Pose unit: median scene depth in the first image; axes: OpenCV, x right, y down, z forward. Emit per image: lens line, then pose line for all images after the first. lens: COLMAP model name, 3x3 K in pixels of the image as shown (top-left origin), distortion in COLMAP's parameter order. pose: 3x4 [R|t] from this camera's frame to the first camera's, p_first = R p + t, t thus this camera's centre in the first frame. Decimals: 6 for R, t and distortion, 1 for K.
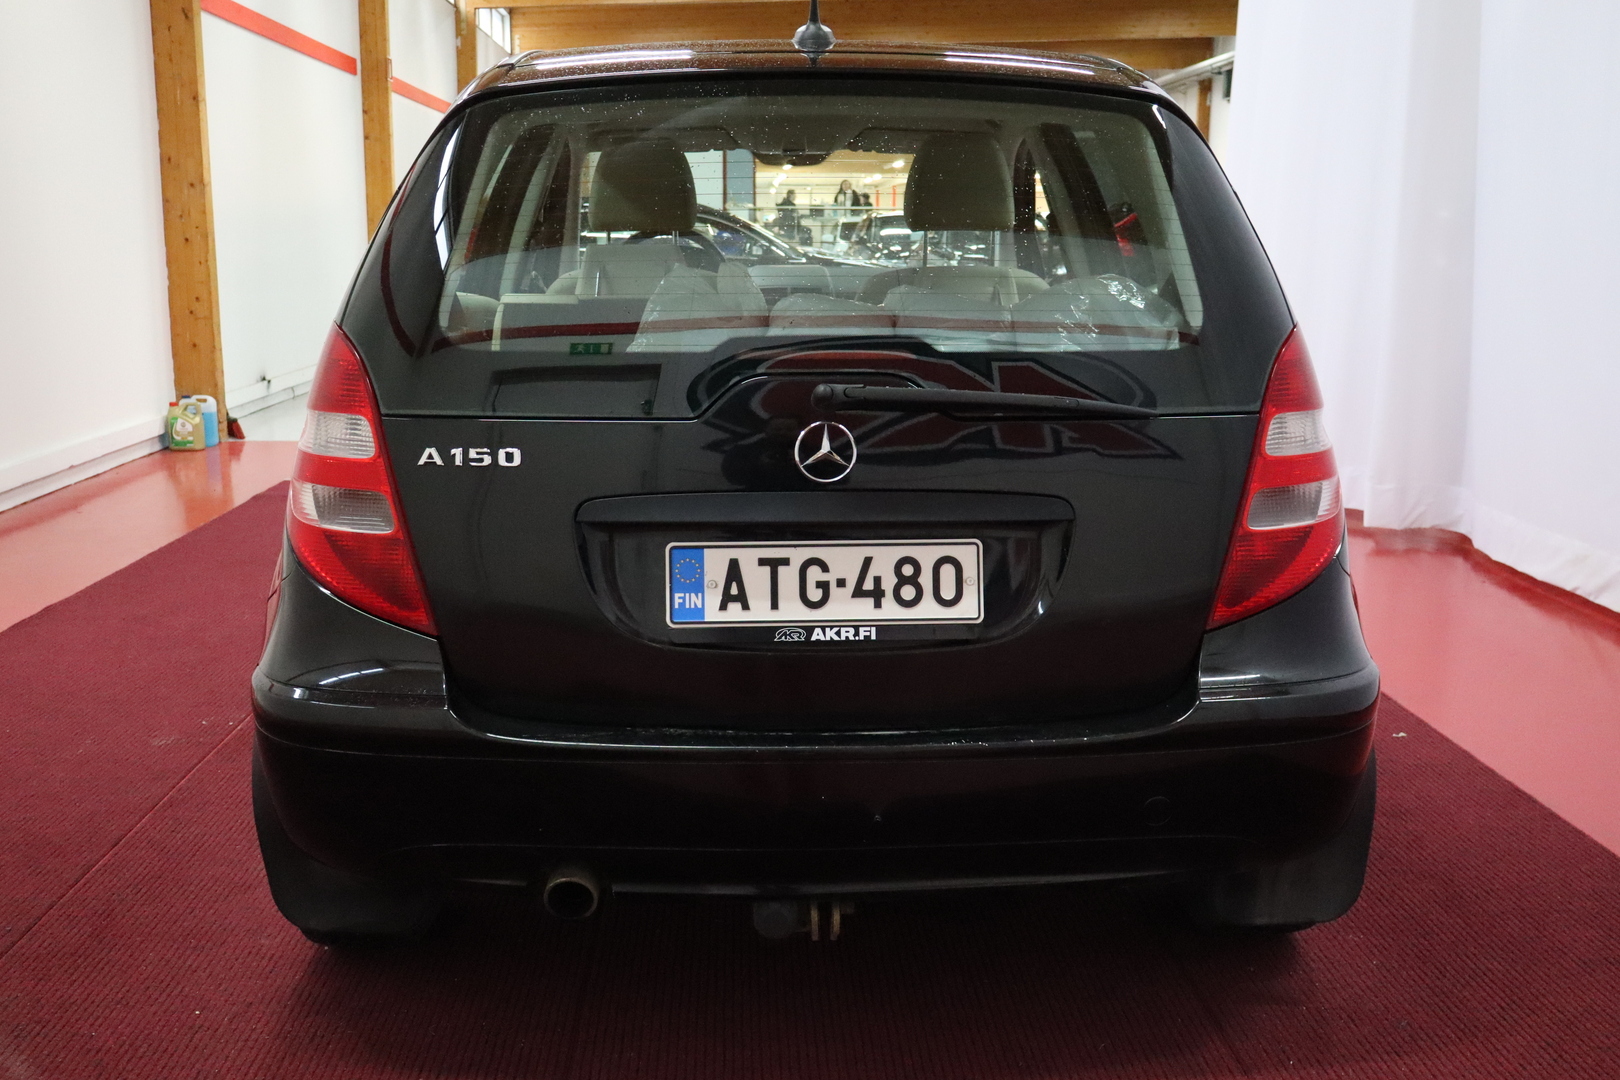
lens RADIAL K [[1523.1, 0, 829.1], [0, 1523.1, 476.1], [0, 0, 1]] dist [0.019958, 0.000000]
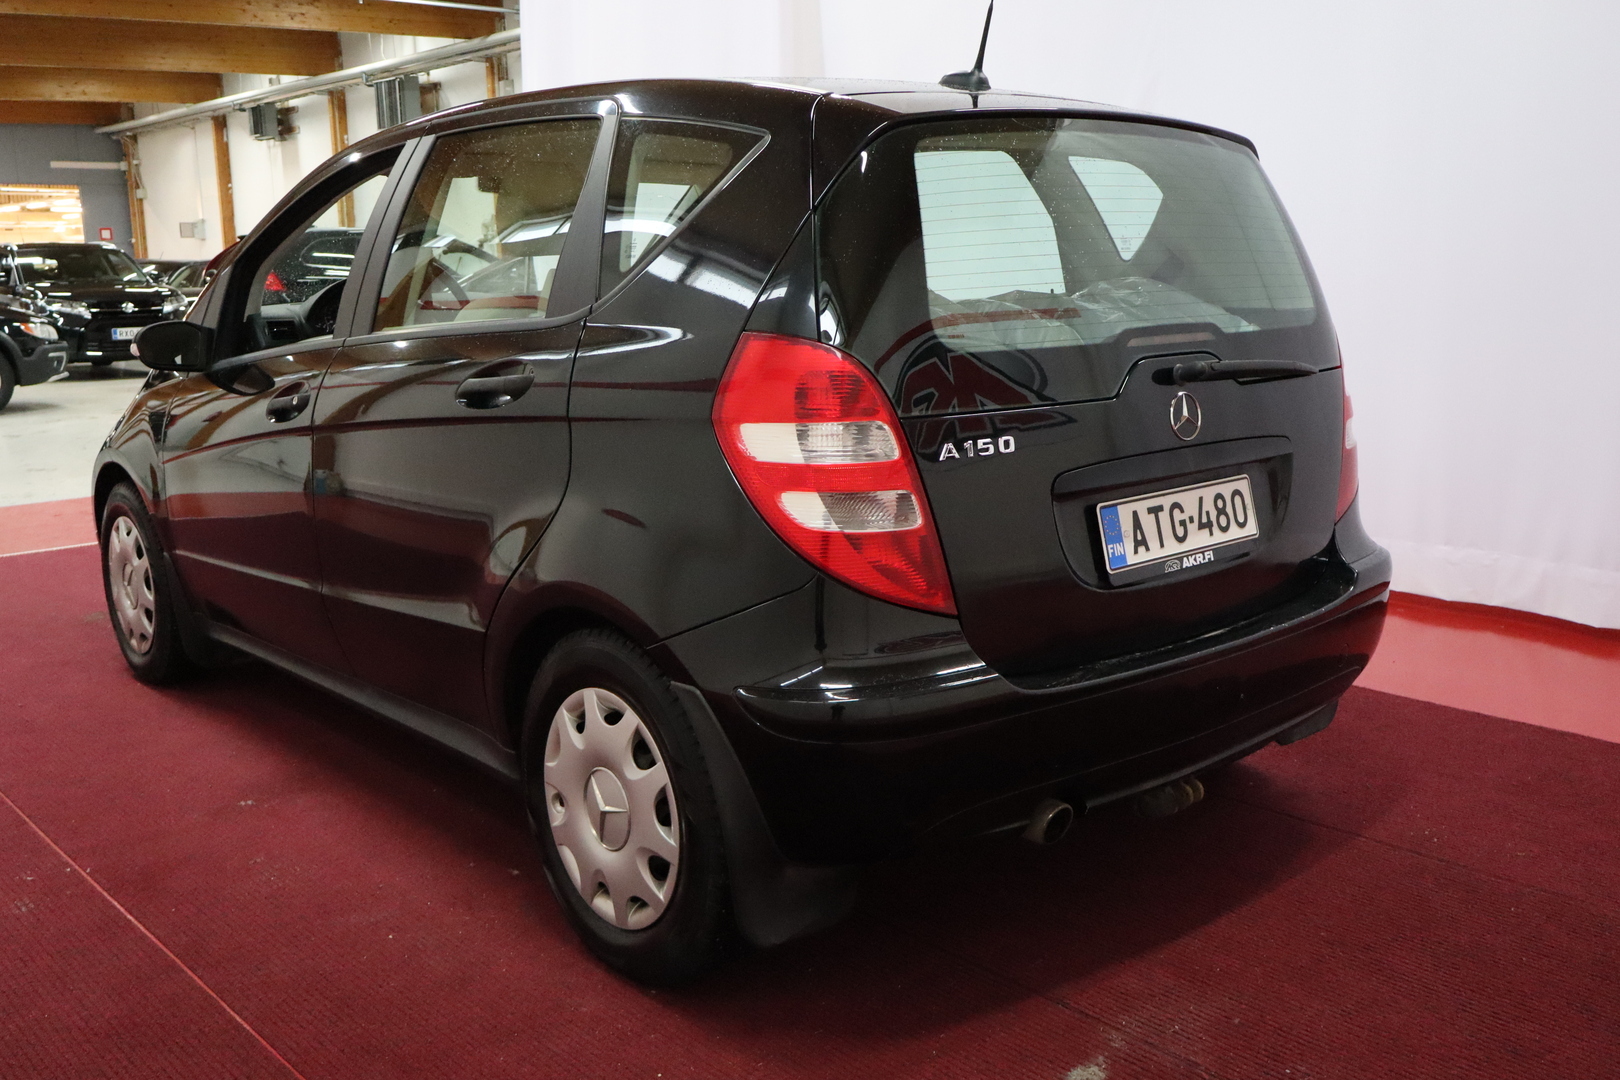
lens RADIAL K [[1476.5, 0, 833.7], [0, 1476.5, 470.7], [0, 0, 1]] dist [0.000315, 0.000000]
pose [[0.784981, -0.107607, 0.610102, -0.964326], [0.120651, 0.992497, 0.019817, -0.029785], [-0.607657, 0.058054, 0.792075, 0.211236]]
